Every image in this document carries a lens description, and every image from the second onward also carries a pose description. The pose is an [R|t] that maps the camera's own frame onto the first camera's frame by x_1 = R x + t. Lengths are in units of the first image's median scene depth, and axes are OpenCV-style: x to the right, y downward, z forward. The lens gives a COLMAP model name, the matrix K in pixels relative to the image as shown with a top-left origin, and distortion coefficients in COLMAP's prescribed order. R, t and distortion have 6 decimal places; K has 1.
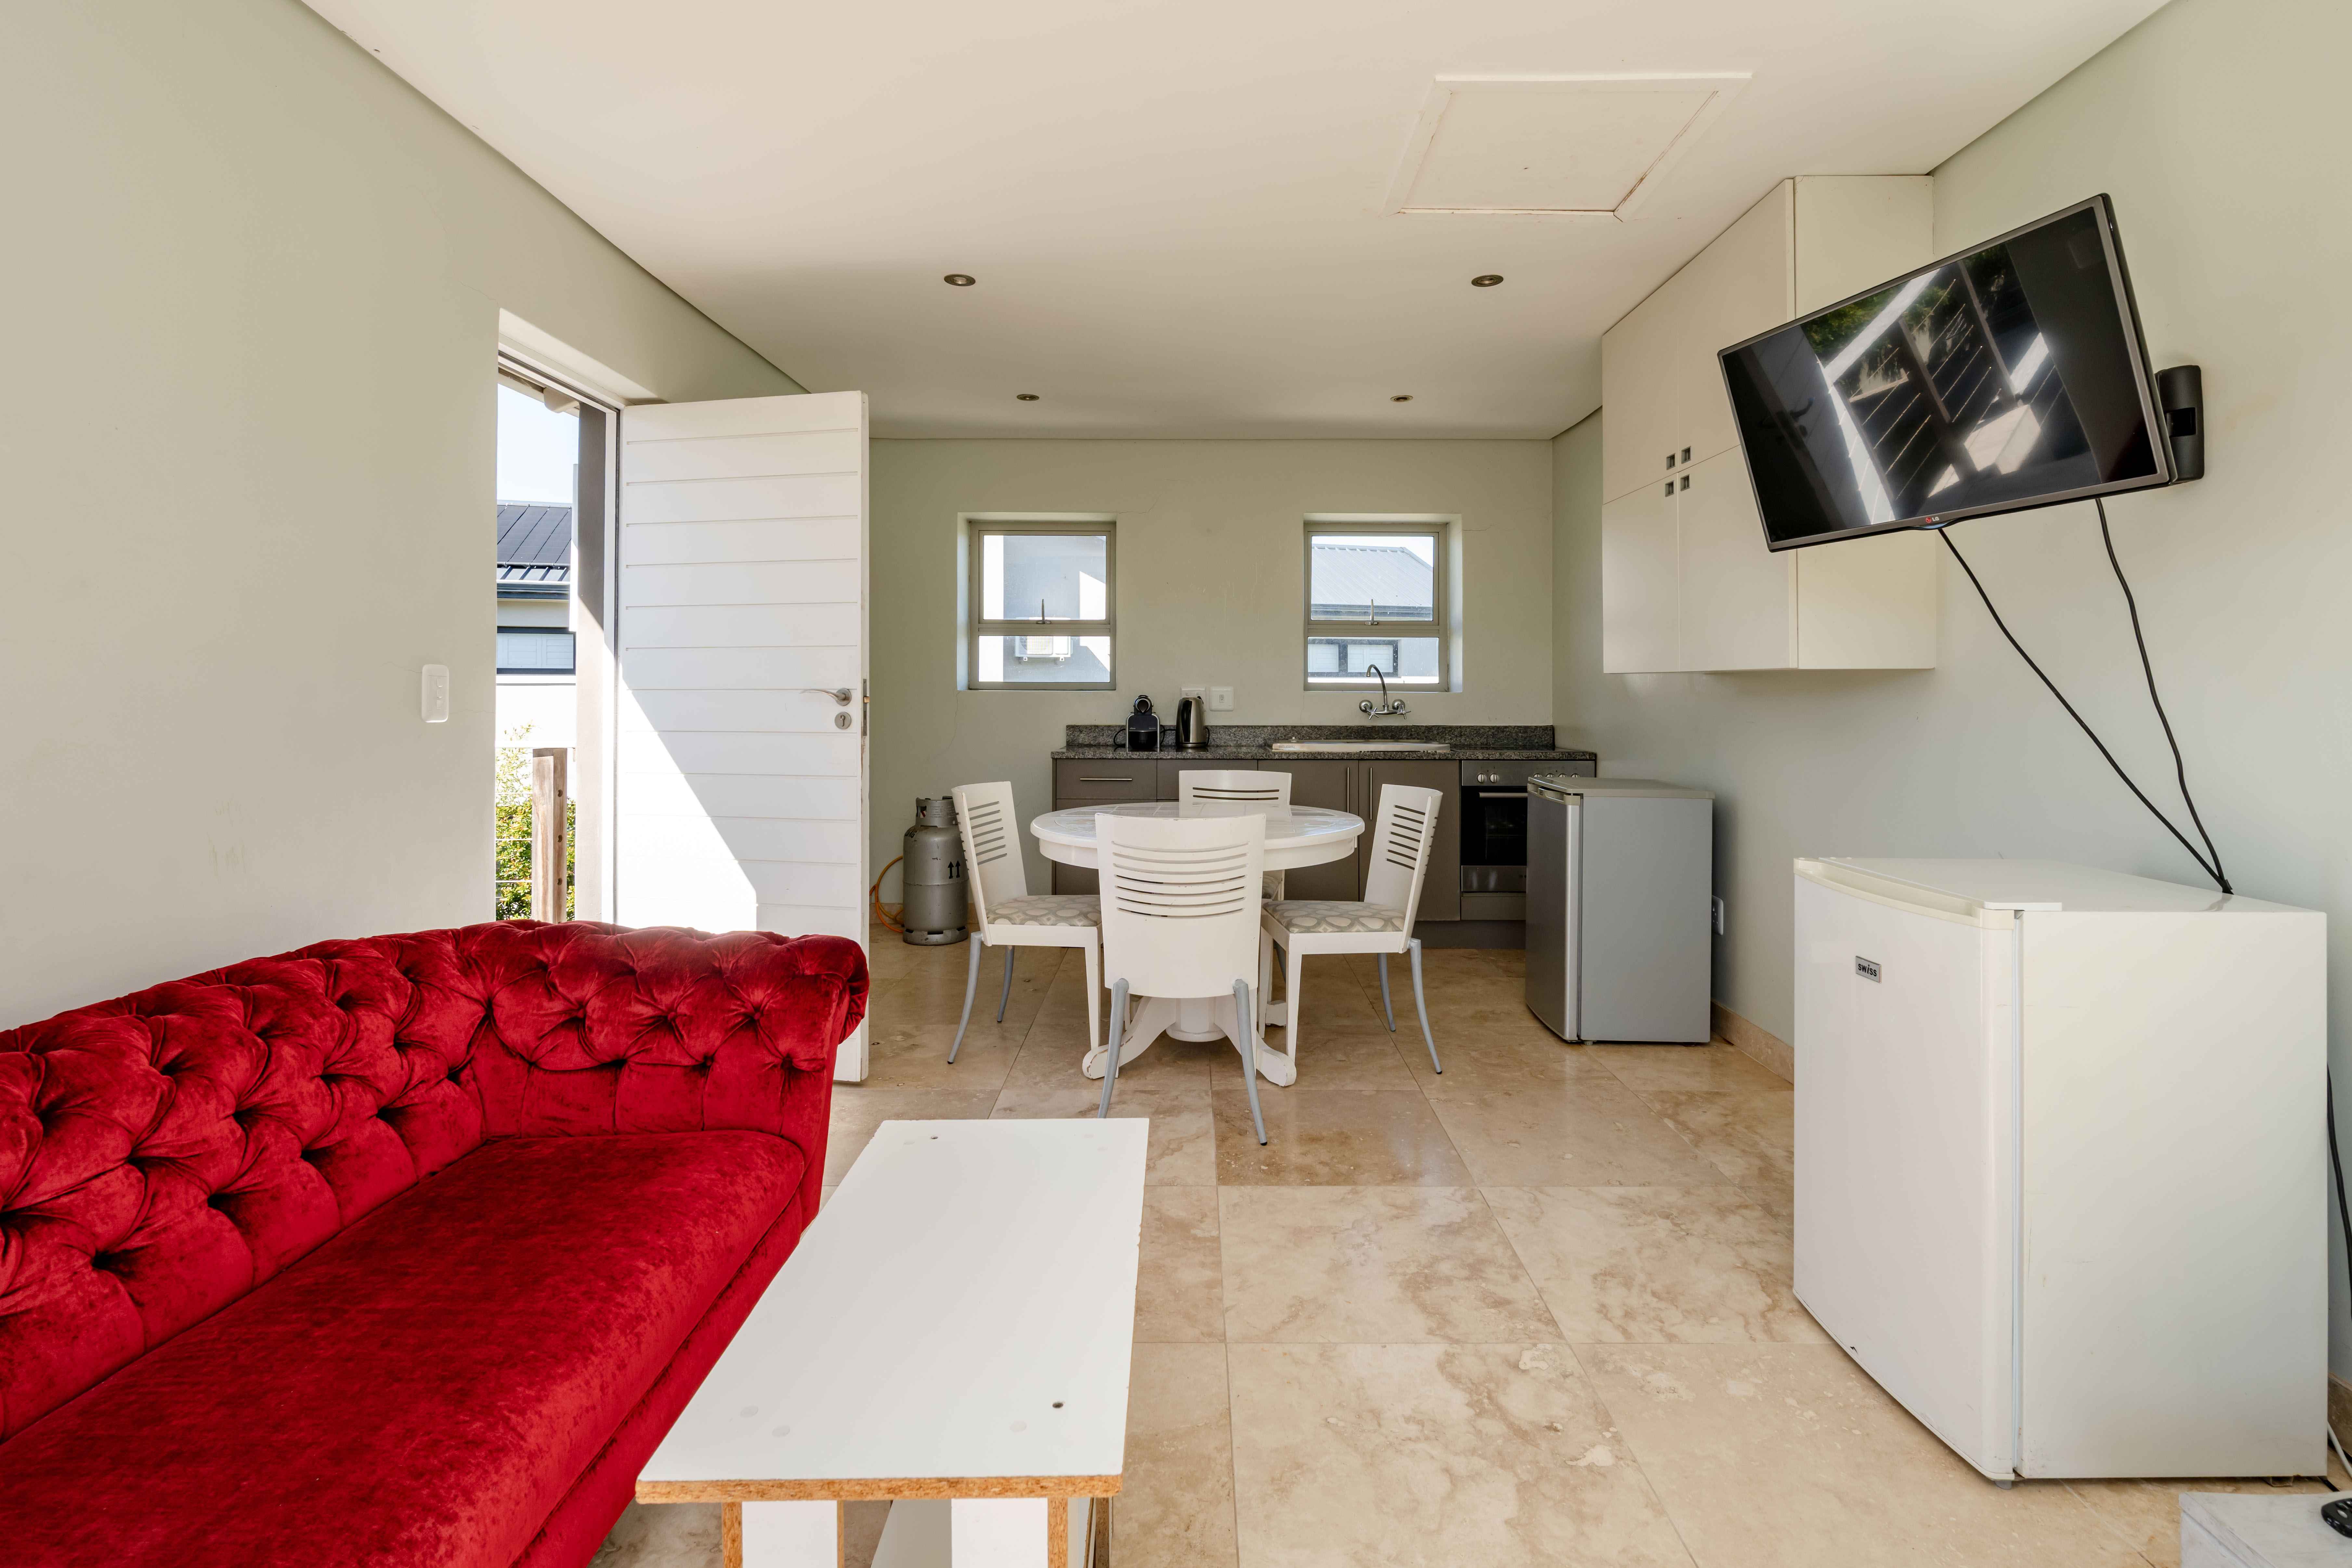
lens RADIAL K [[989.1, 0, 1118.4], [0, 989.1, 684.6], [0, 0, 1]] dist [0.001058, 0.000165]
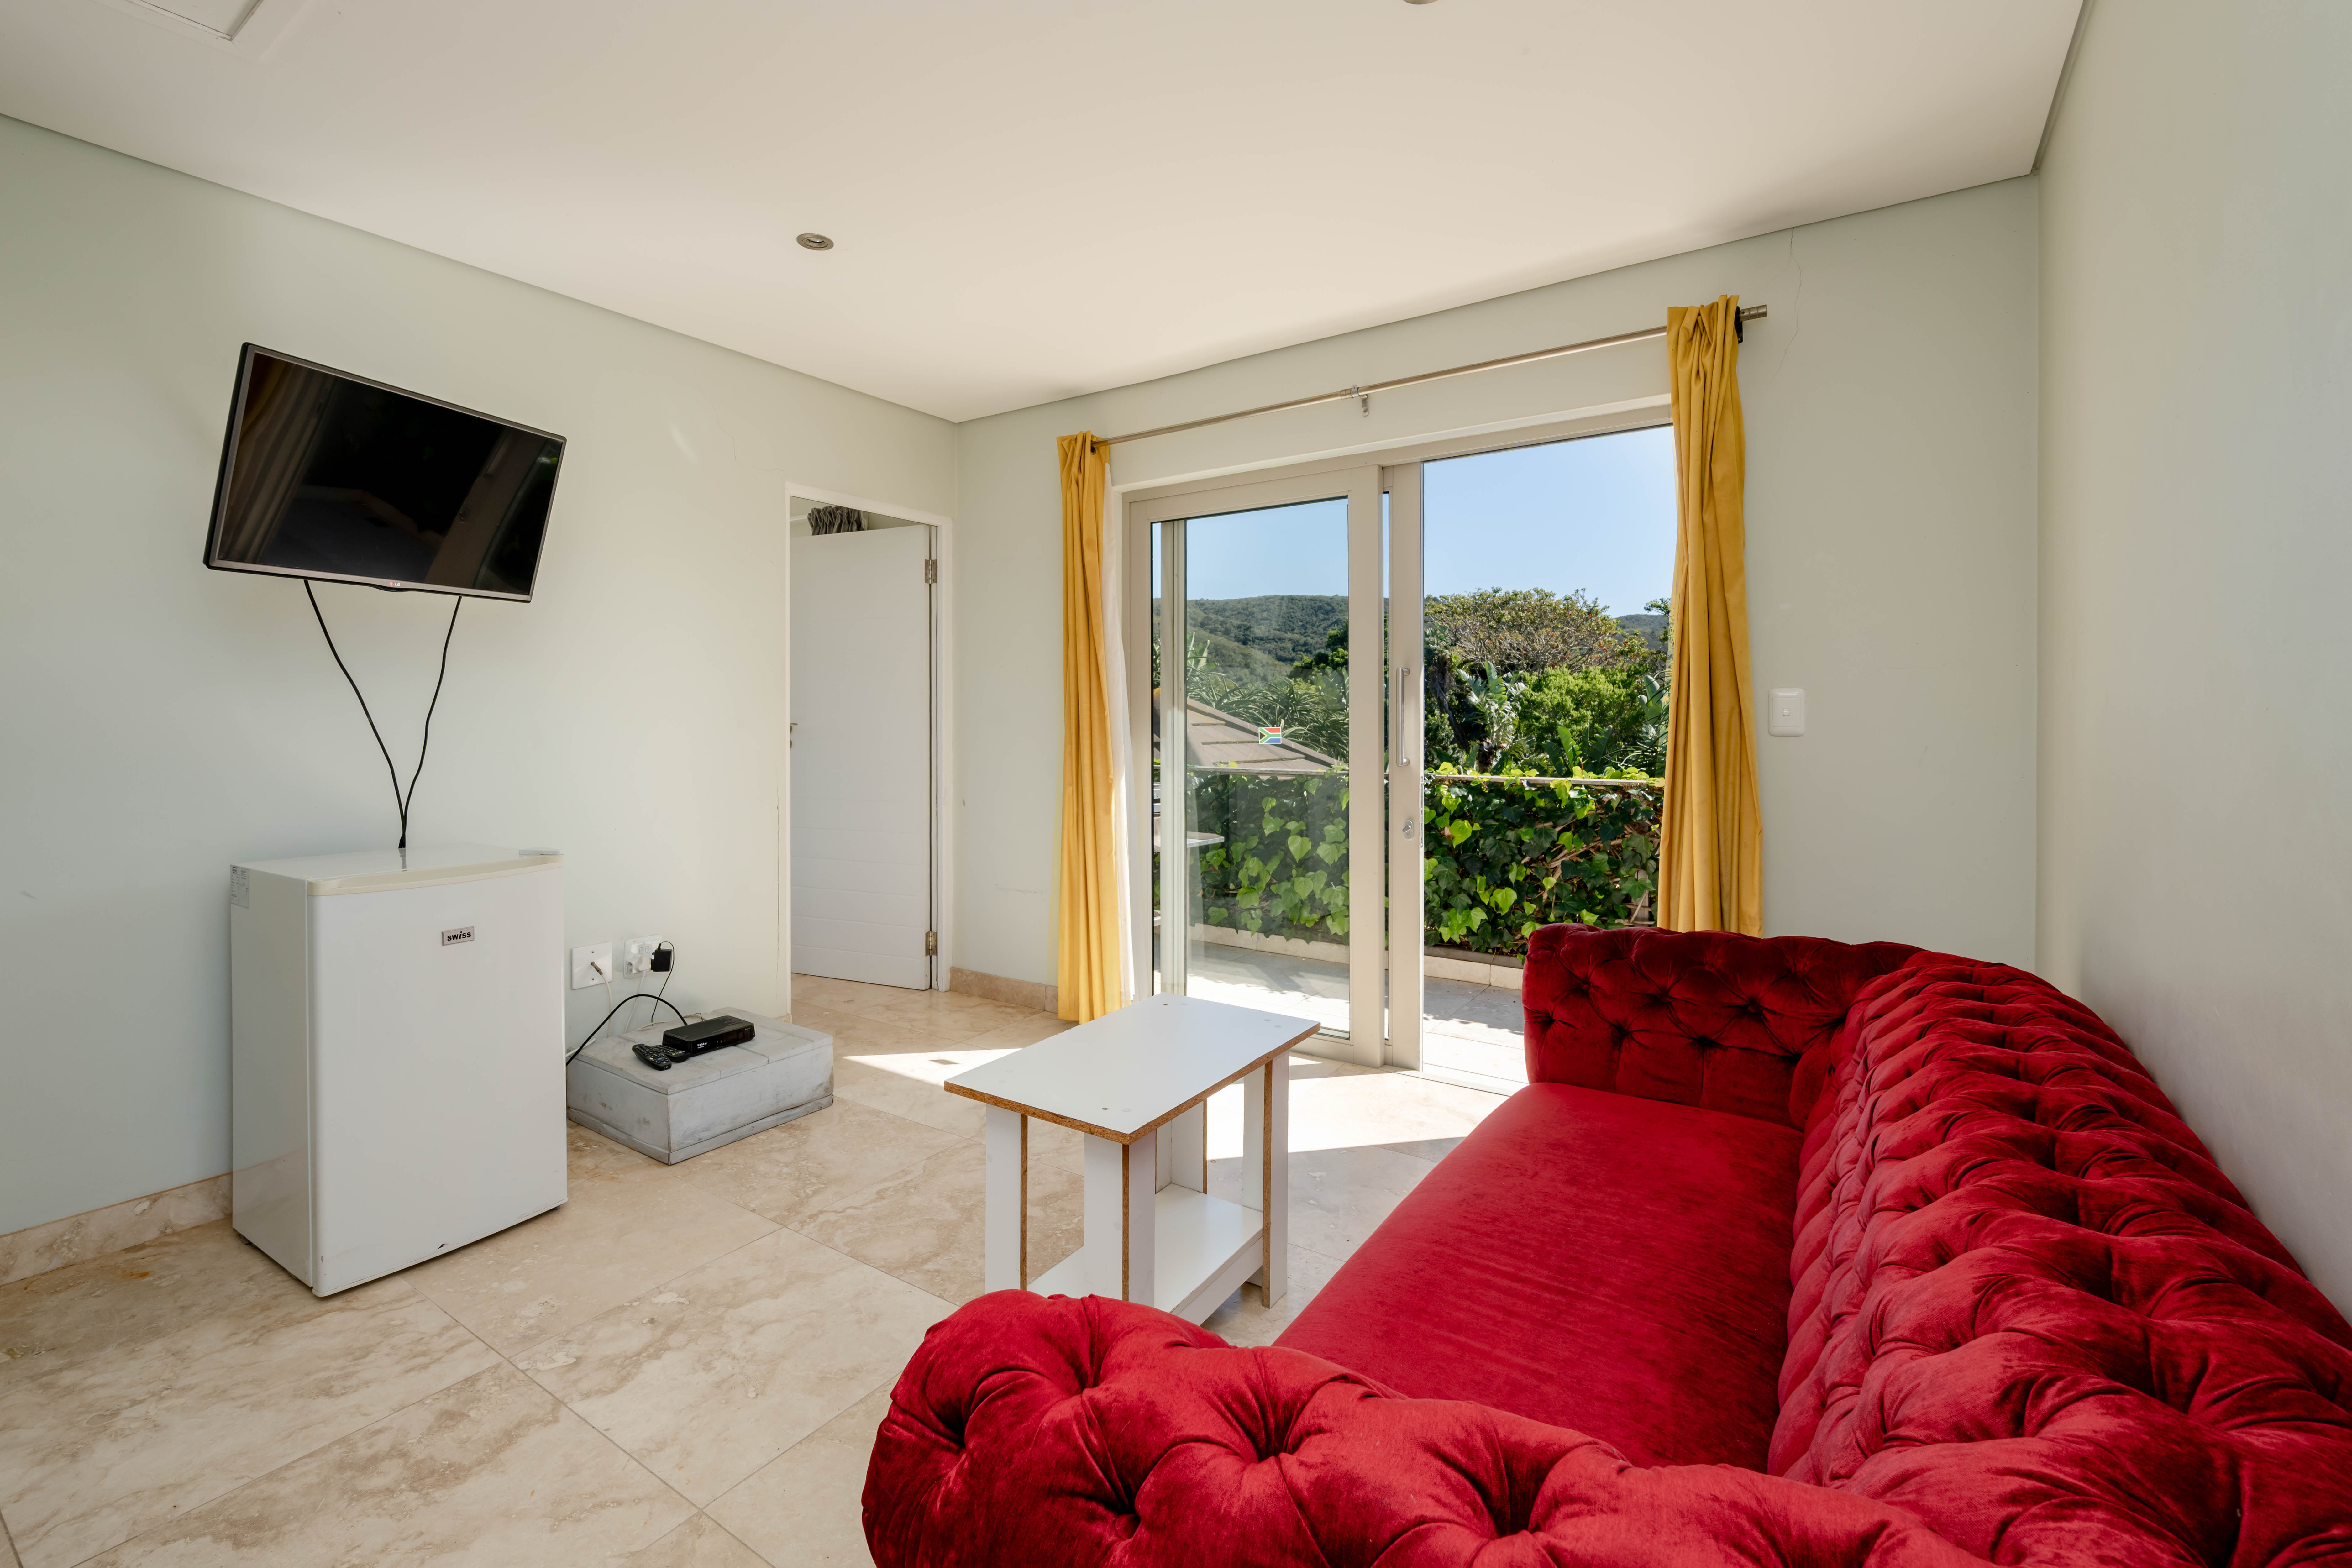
lens RADIAL K [[989.0, 0, 1181.8], [0, 989.0, 727.0], [0, 0, 1]] dist [0.001058, 0.000165]
pose [[-0.864424, -0.000633, 0.502763, -0.664796], [0.000228, 0.999999, 0.001651, 0.011990], [-0.502763, 0.001541, -0.864423, 1.541442]]
